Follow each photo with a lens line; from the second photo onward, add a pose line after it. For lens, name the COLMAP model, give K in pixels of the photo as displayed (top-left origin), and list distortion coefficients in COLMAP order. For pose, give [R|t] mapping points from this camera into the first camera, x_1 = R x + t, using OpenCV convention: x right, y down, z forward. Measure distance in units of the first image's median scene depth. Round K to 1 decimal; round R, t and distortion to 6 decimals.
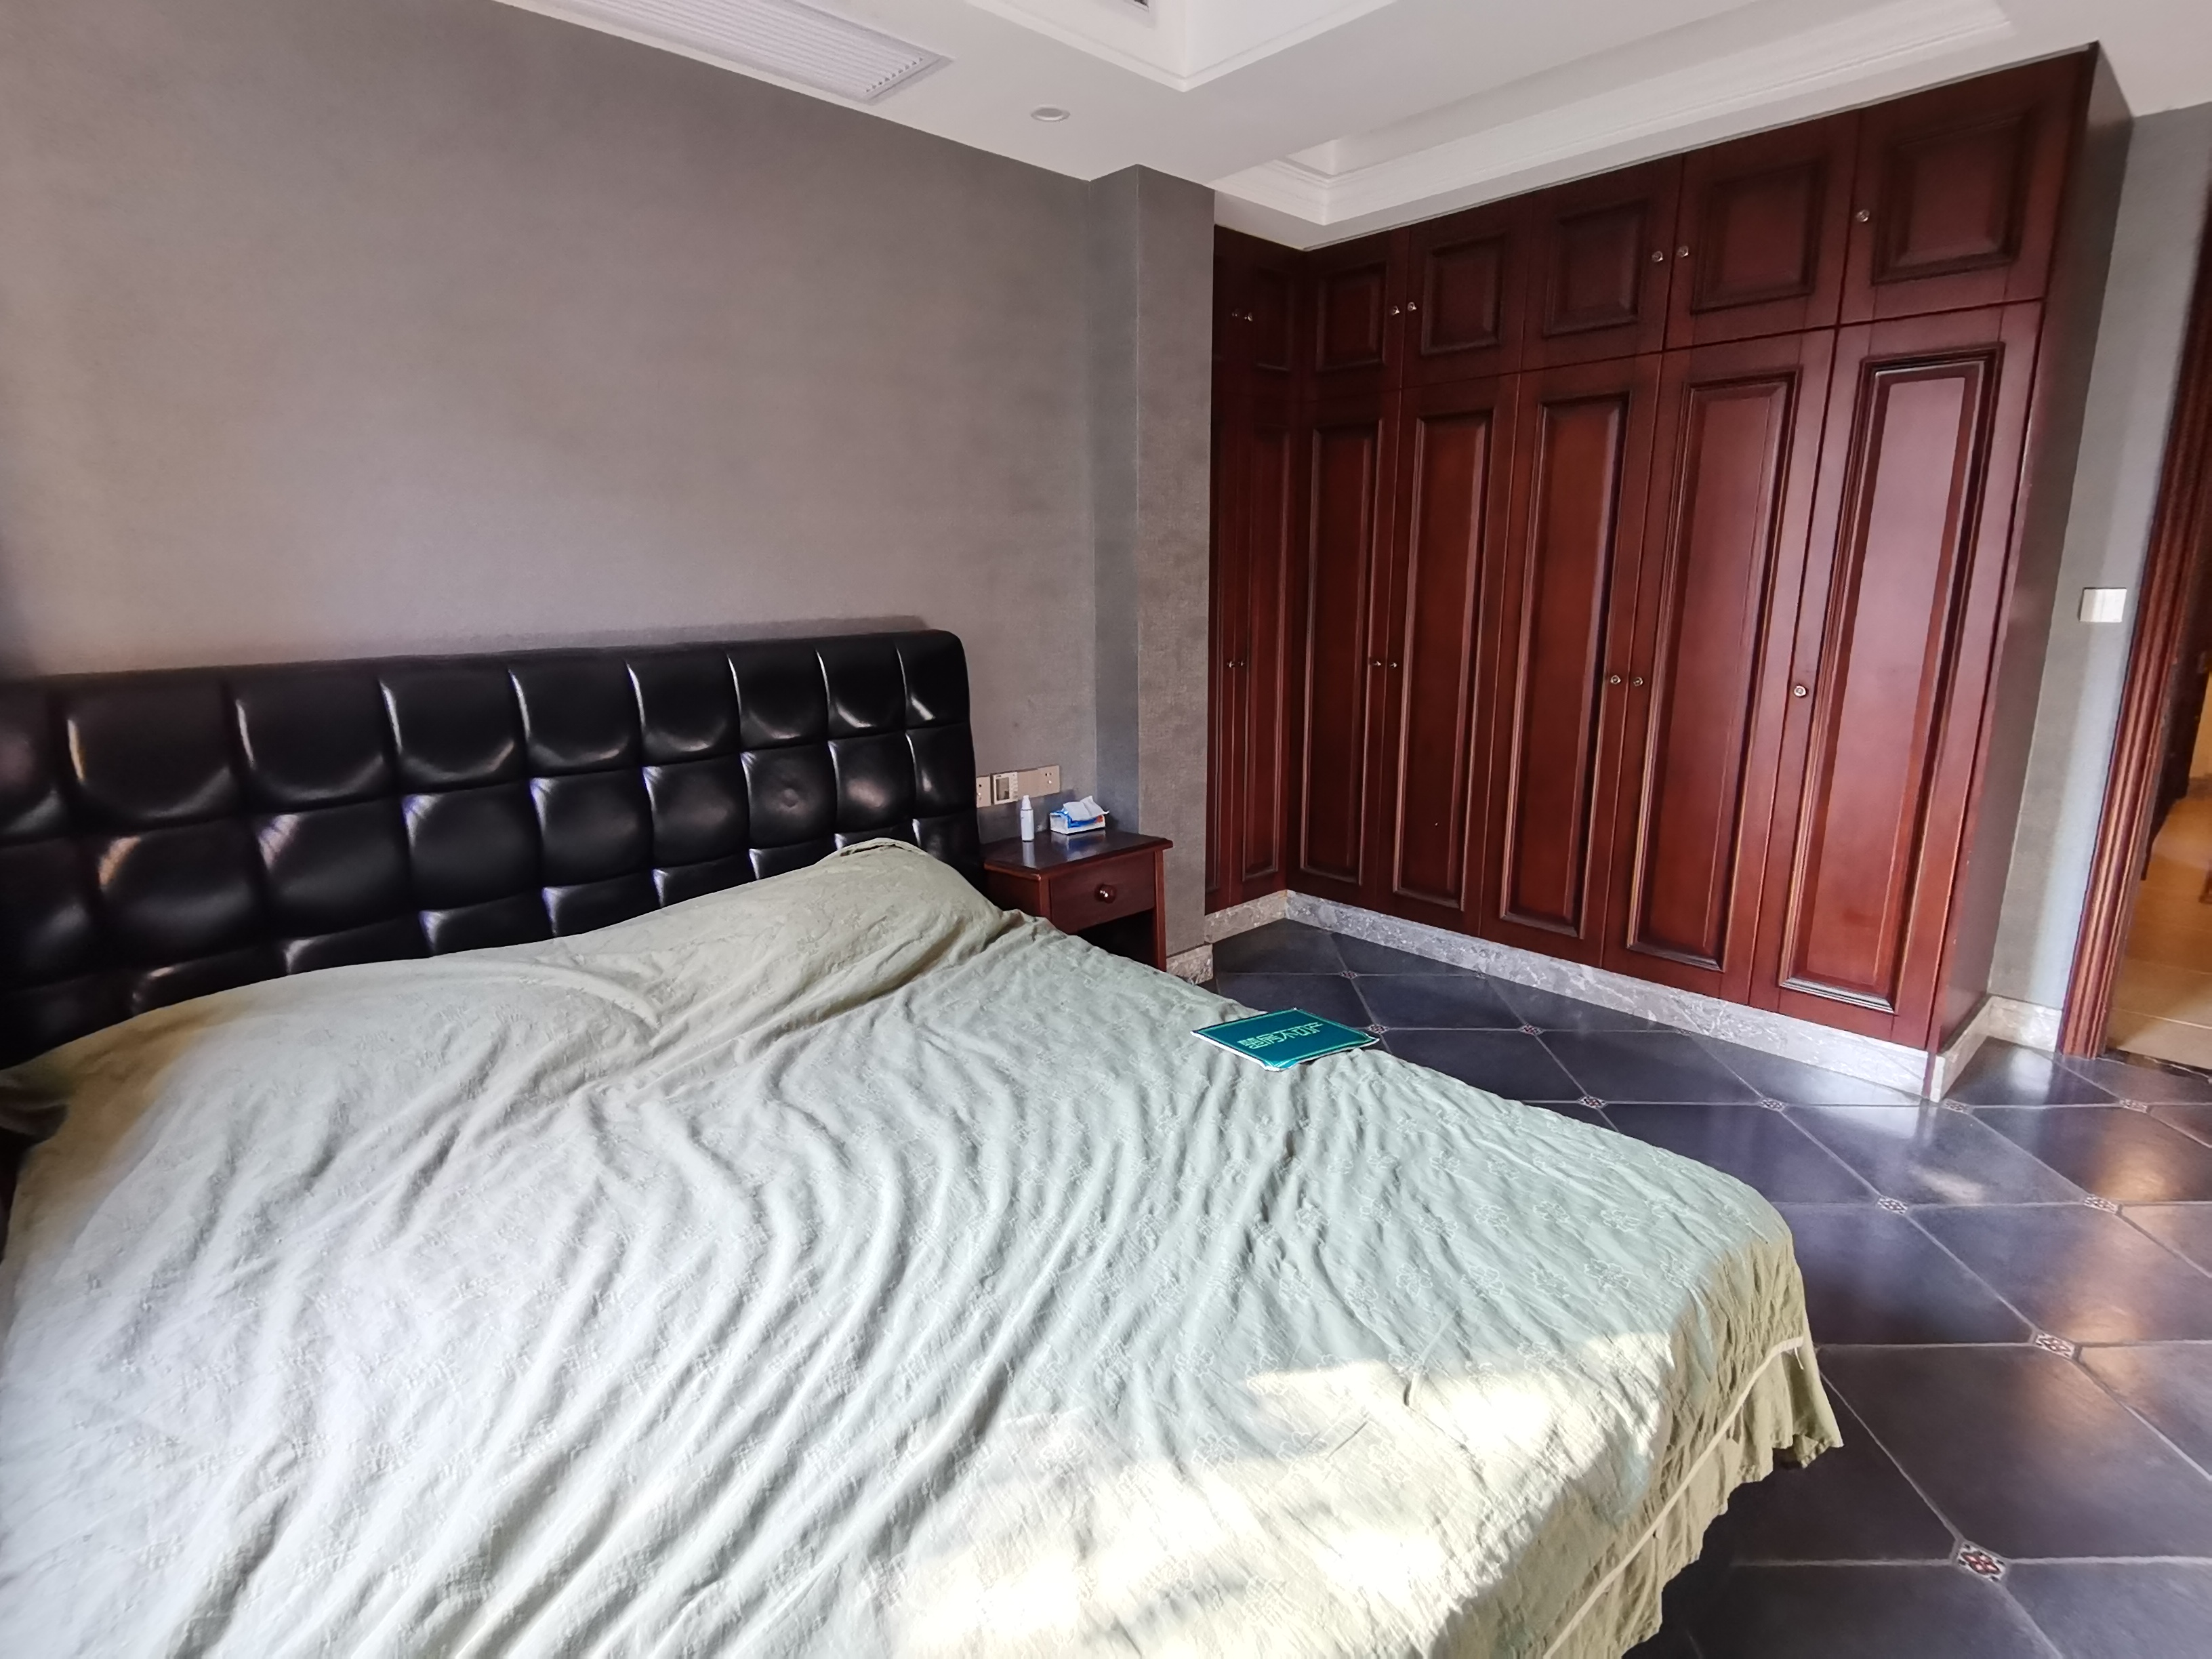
lens RADIAL K [[1109.9, 0, 1097.5], [0, 1109.9, 820.9], [0, 0, 1]] dist [0.022405, -0.024735]
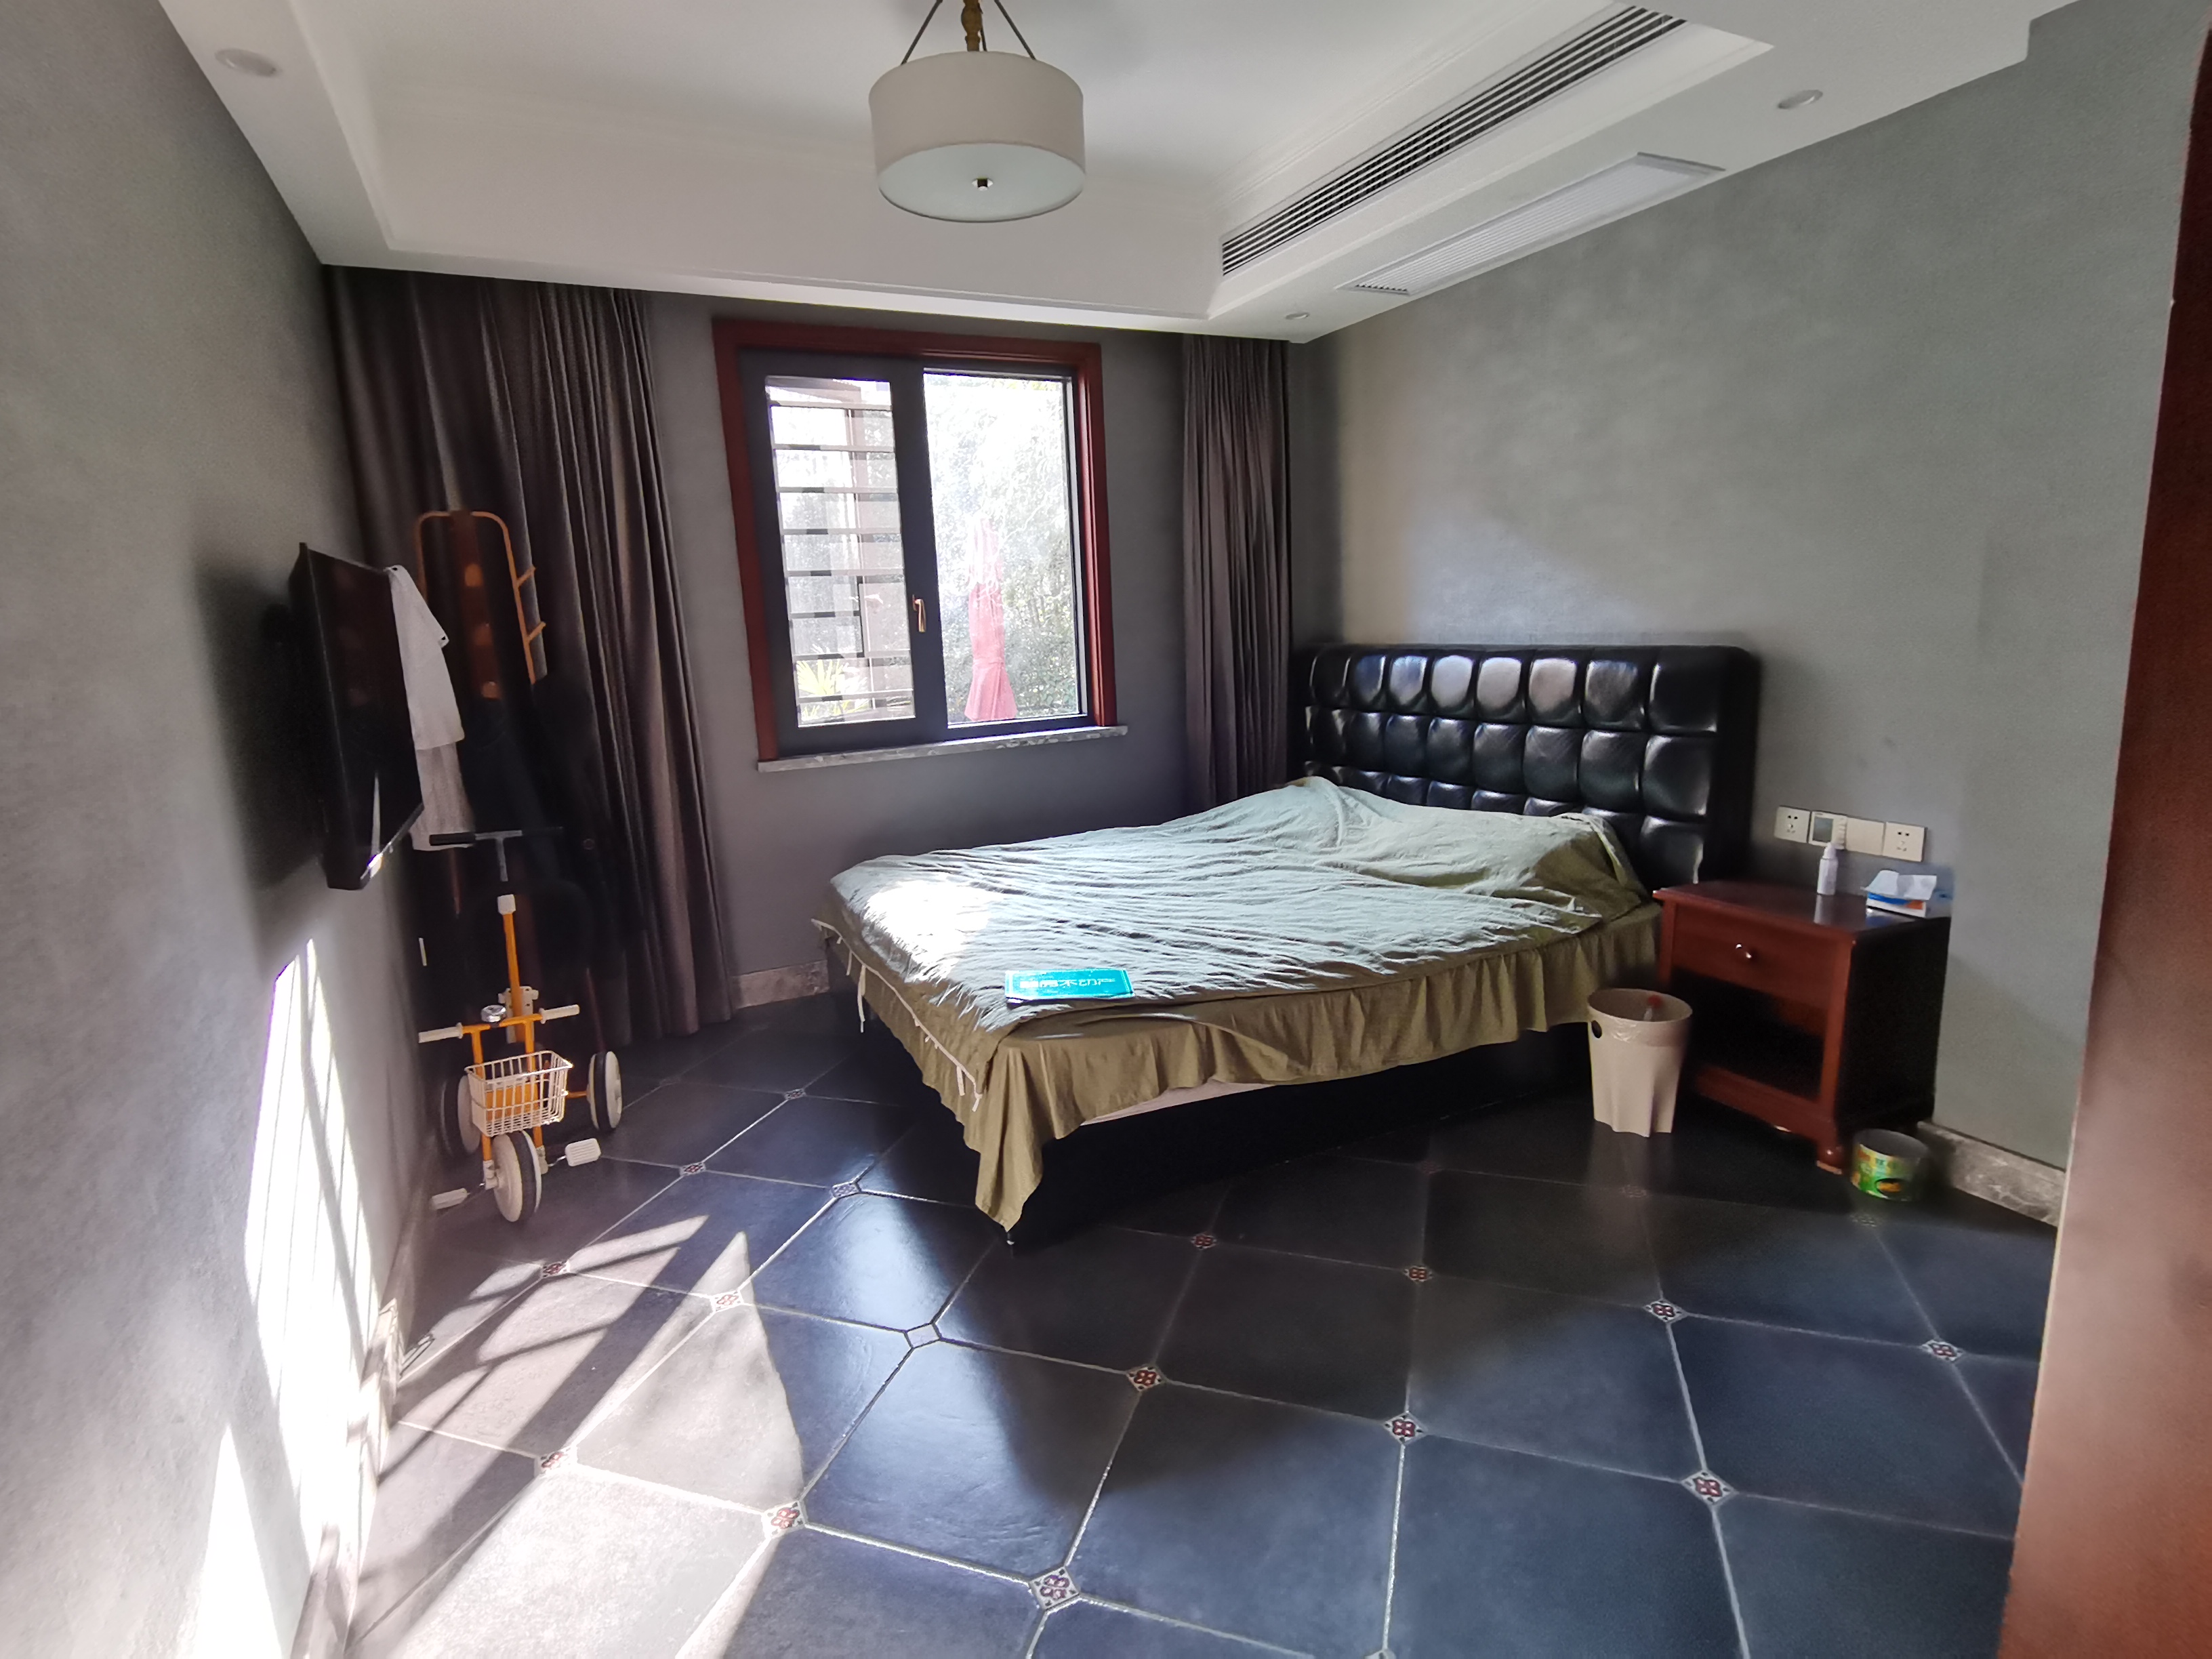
lens RADIAL K [[1055.5, 0, 1048.1], [0, 1055.5, 822.5], [0, 0, 1]] dist [0.020851, 0.000000]
pose [[-0.308113, 0.211207, -0.927609, 1.173571], [-0.164064, 0.948640, 0.270491, -0.213135], [0.937096, 0.235529, -0.257637, 0.834253]]
